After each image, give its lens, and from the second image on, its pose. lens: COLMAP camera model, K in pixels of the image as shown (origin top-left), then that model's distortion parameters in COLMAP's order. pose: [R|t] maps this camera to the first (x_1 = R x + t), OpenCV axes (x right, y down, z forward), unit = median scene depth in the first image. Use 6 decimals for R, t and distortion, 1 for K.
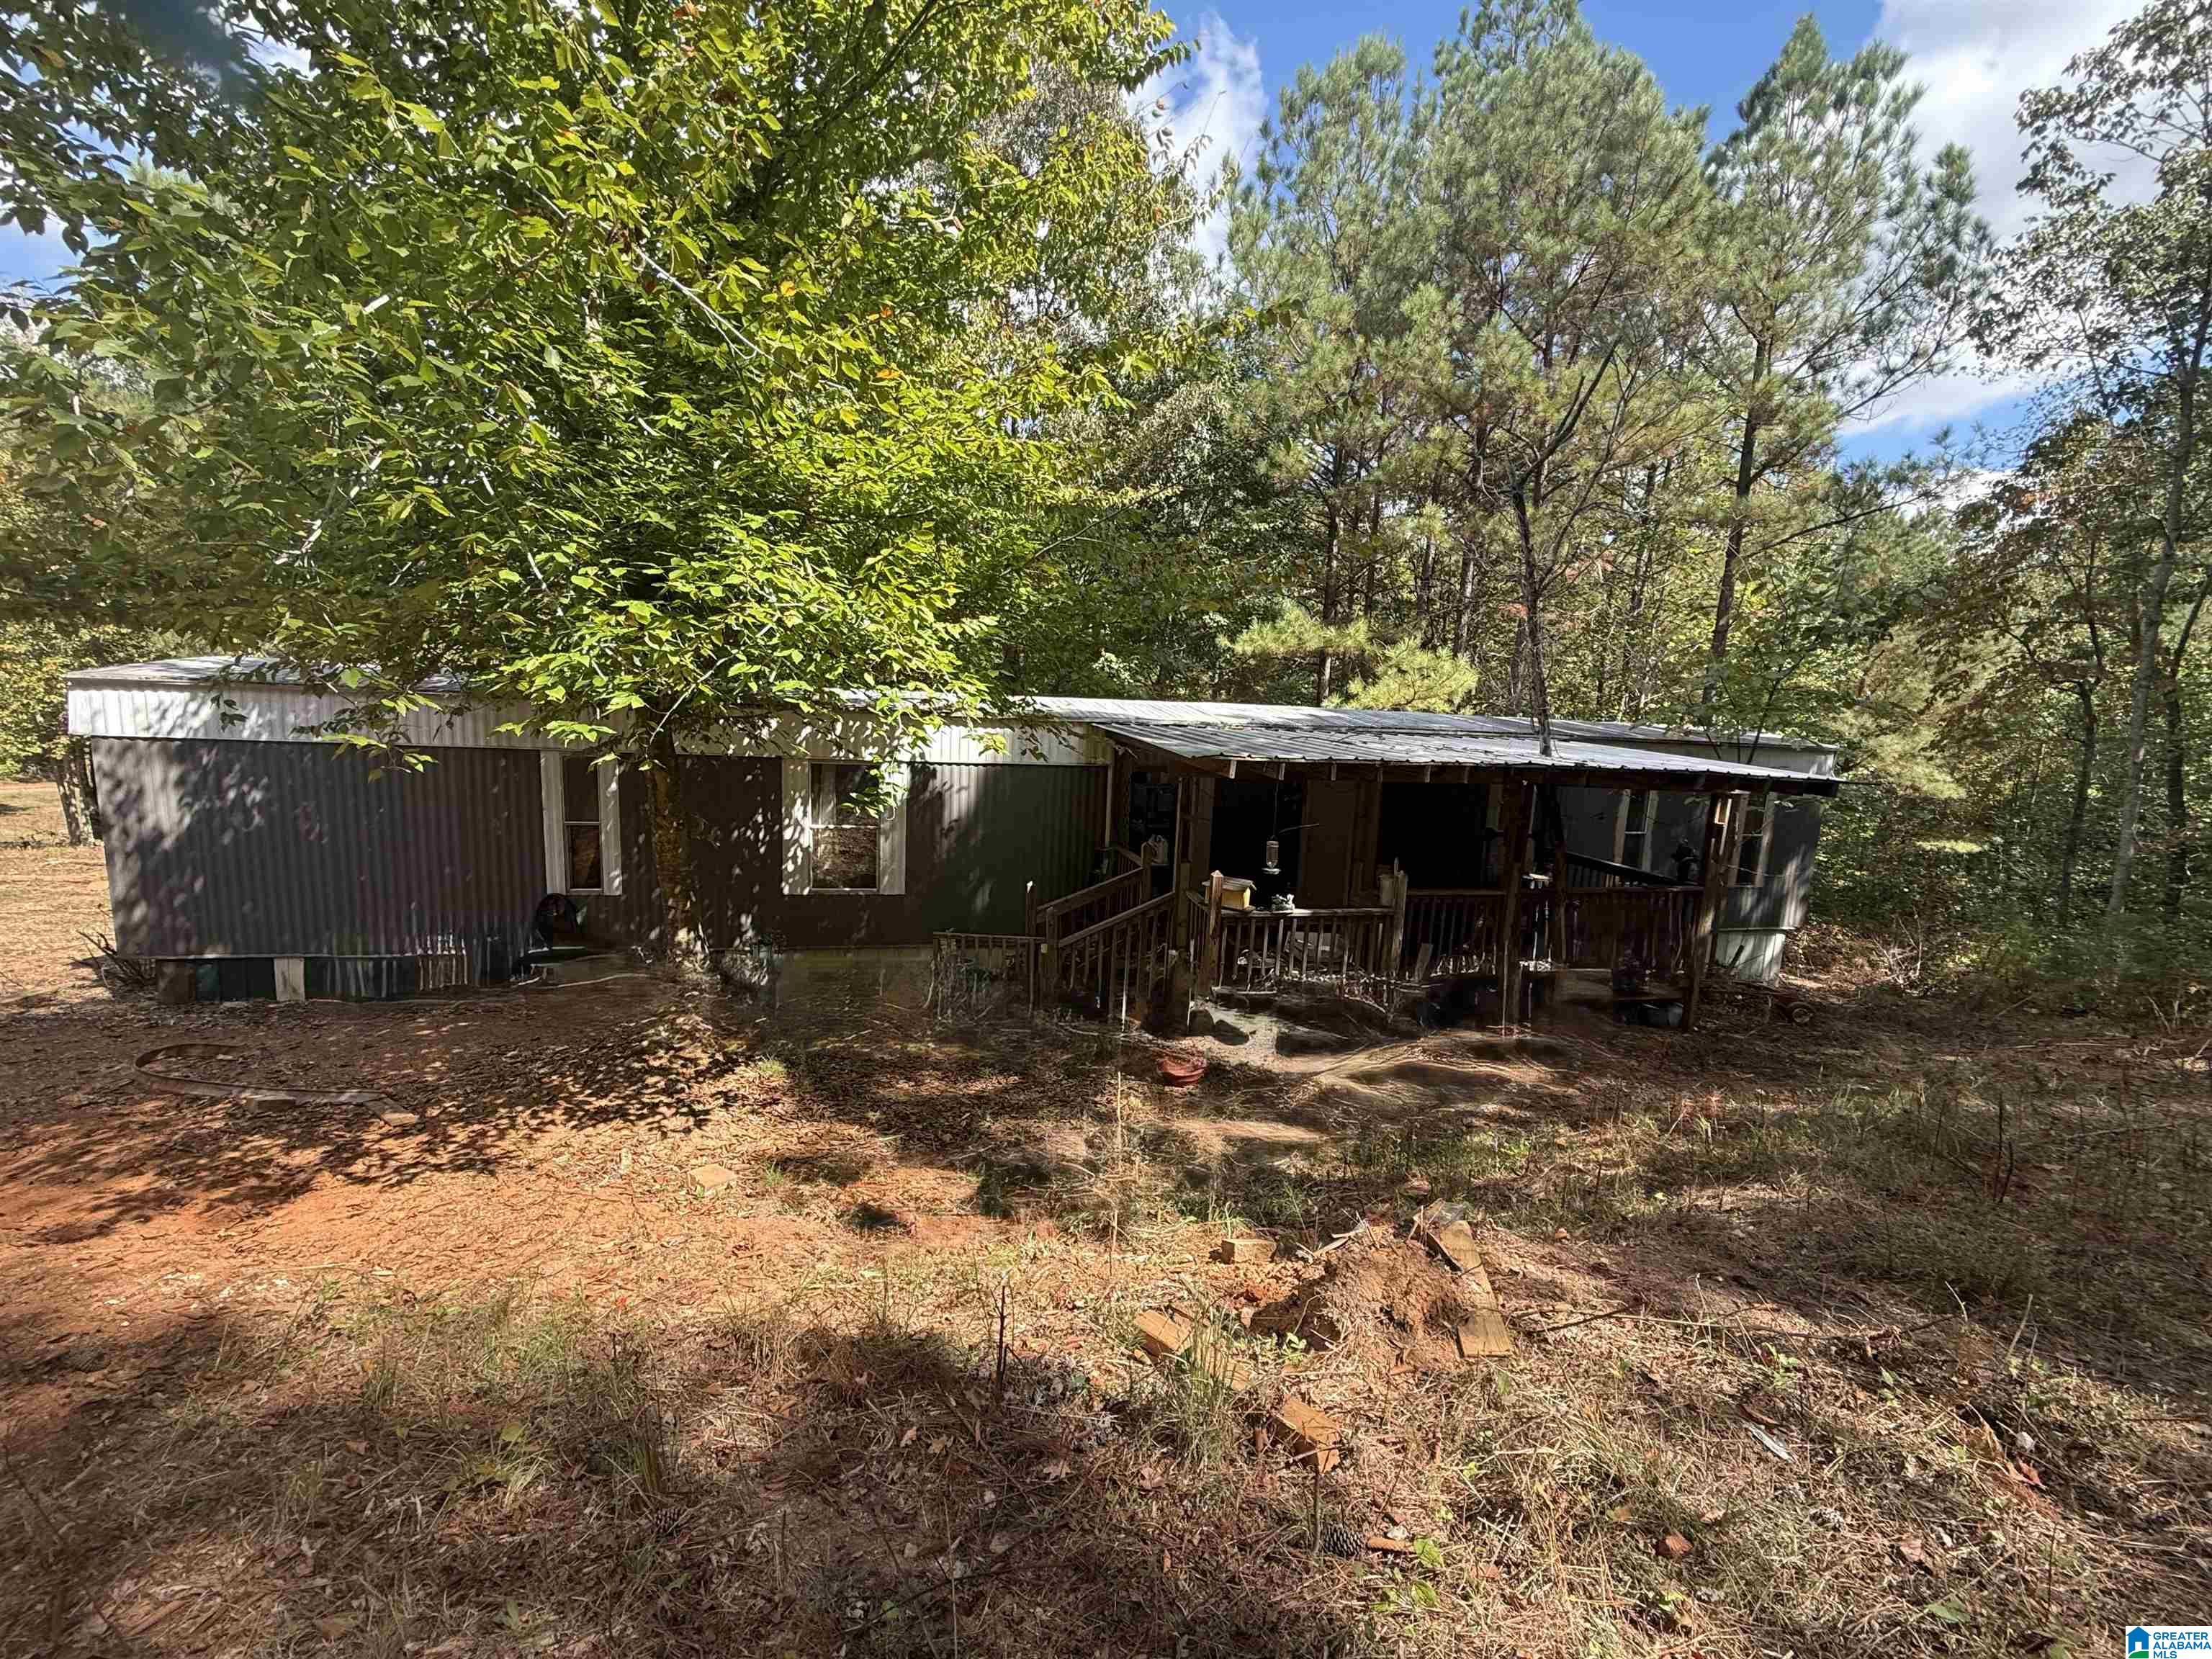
lens RADIAL K [[876.6, 0, 1095.0], [0, 876.6, 823.6], [0, 0, 1]] dist [0.002402, -0.000237]
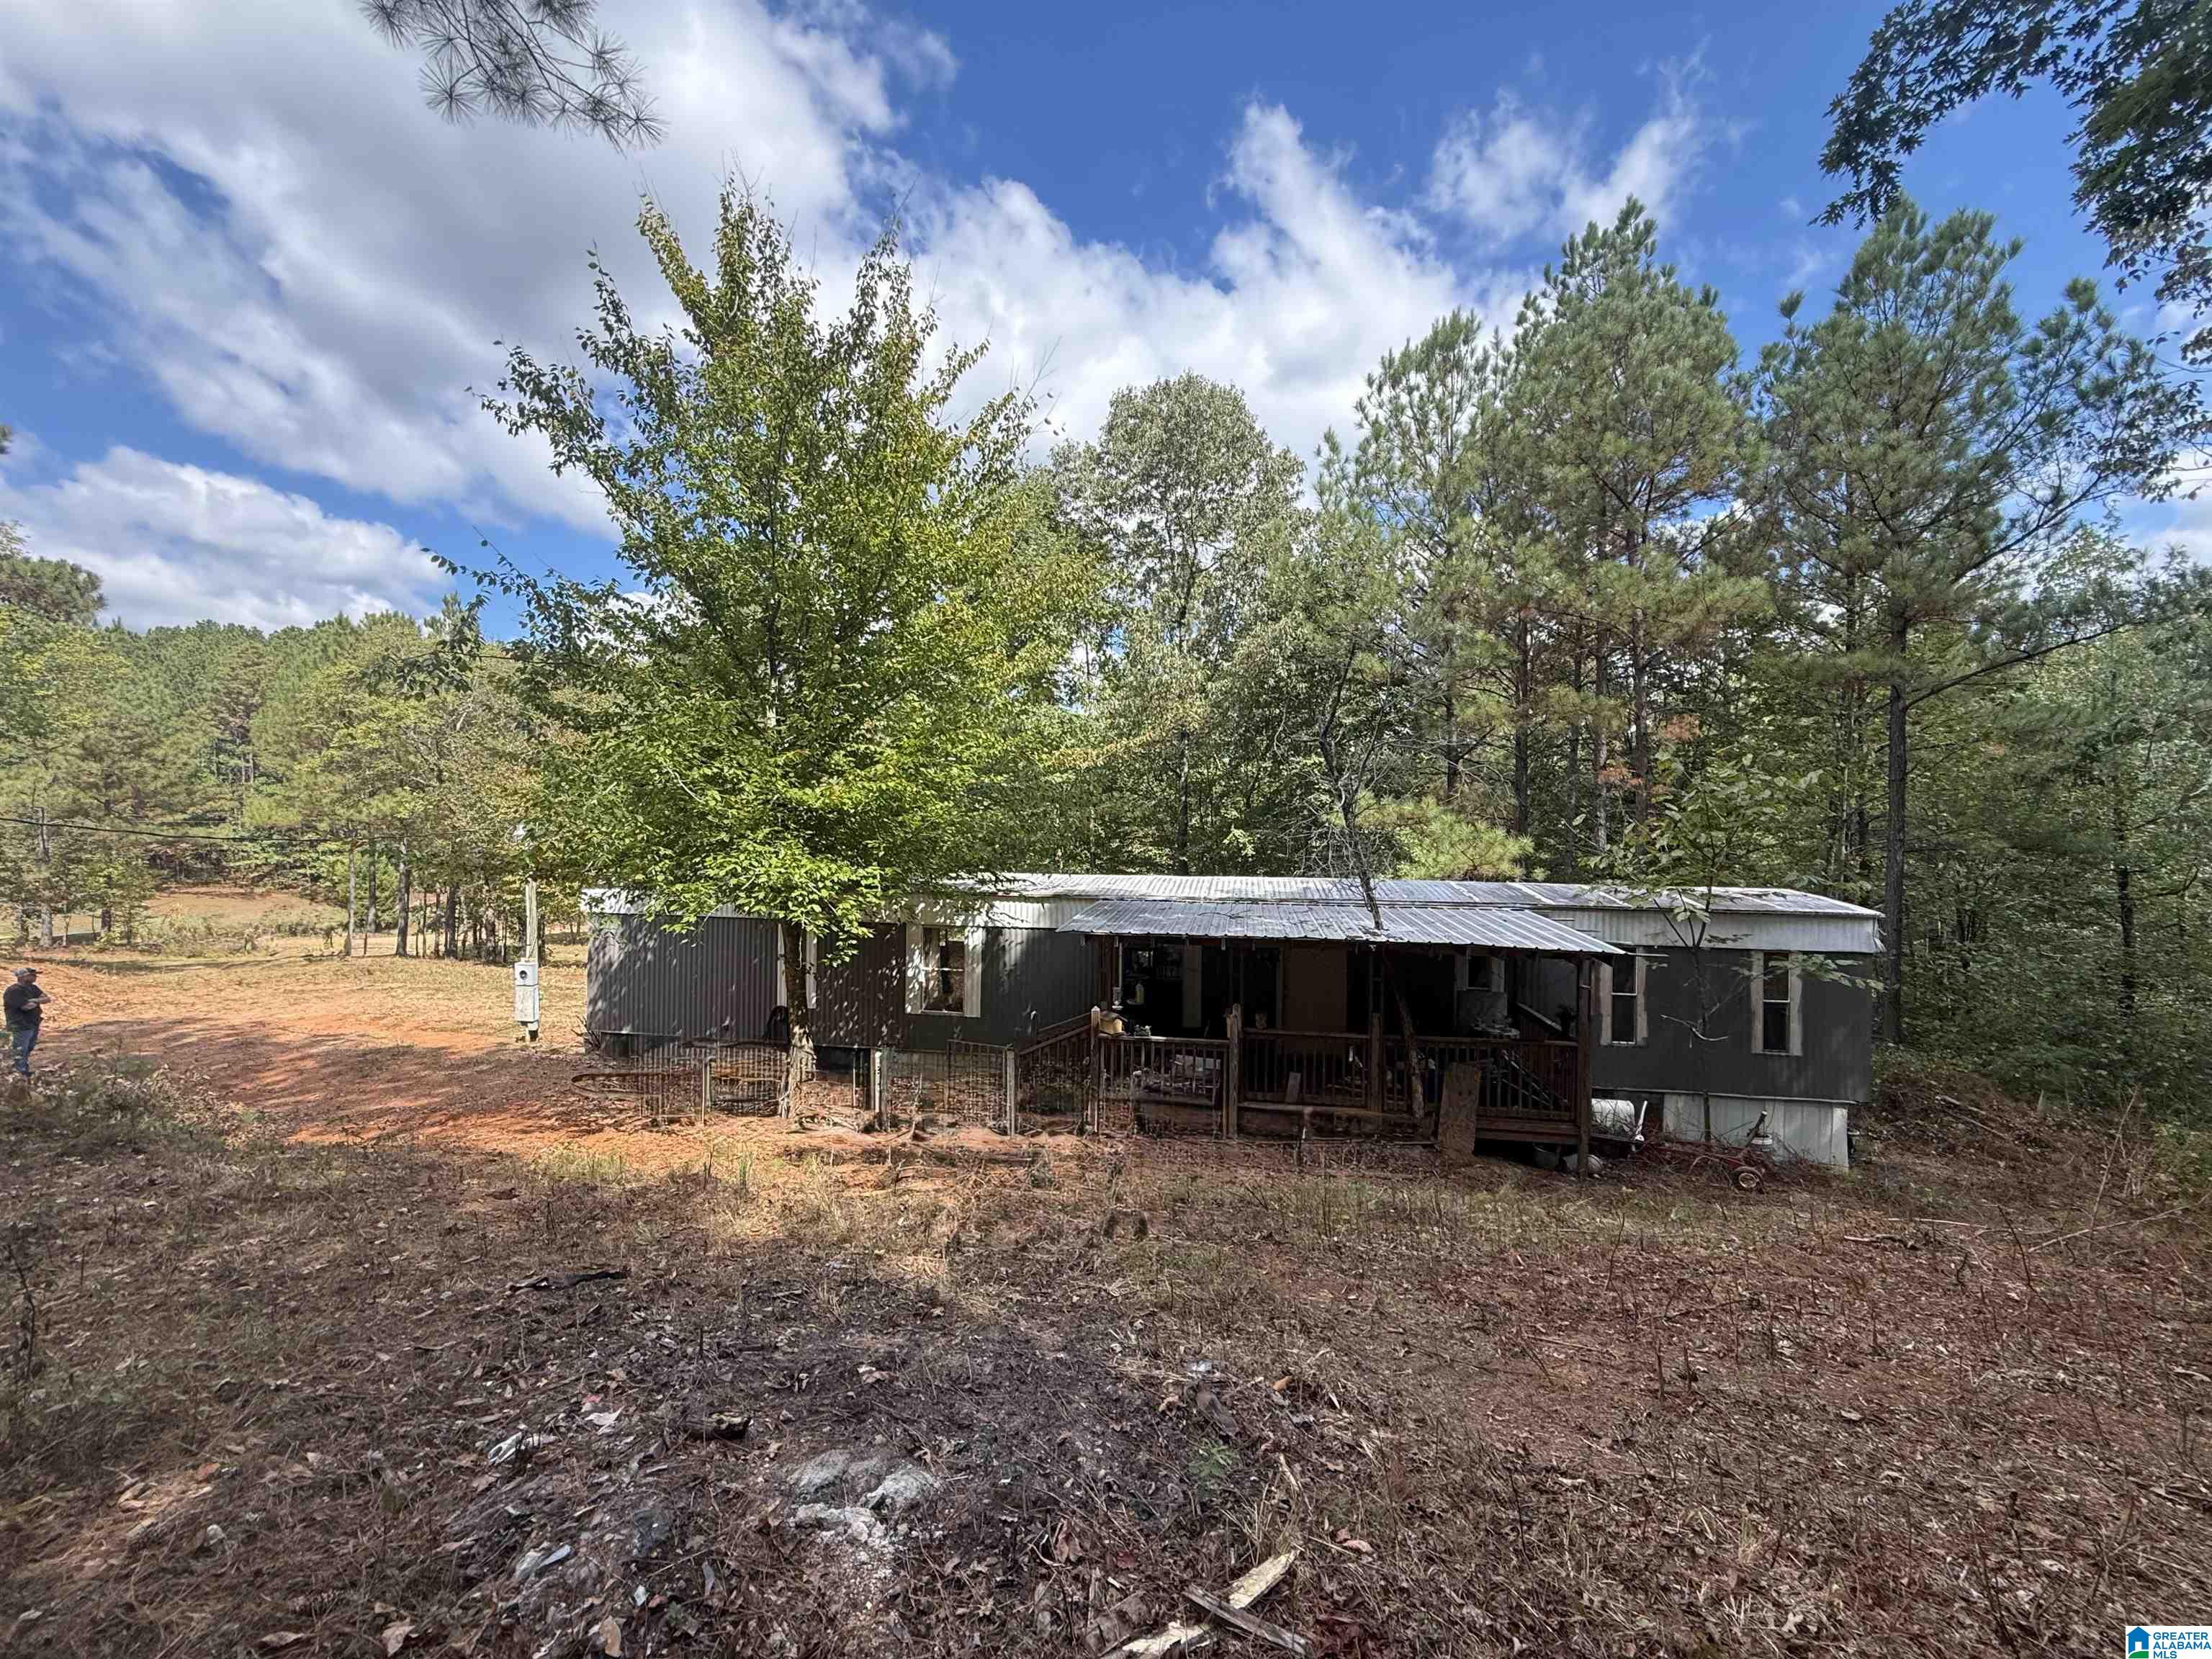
lens RADIAL K [[876.6, 0, 1095.0], [0, 876.6, 823.6], [0, 0, 1]] dist [0.002402, -0.000237]
pose [[0.922335, -0.036432, -0.384670, 0.586544], [-0.027357, 0.986889, -0.159063, -0.011816], [0.385422, 0.157233, 0.909246, -0.332116]]
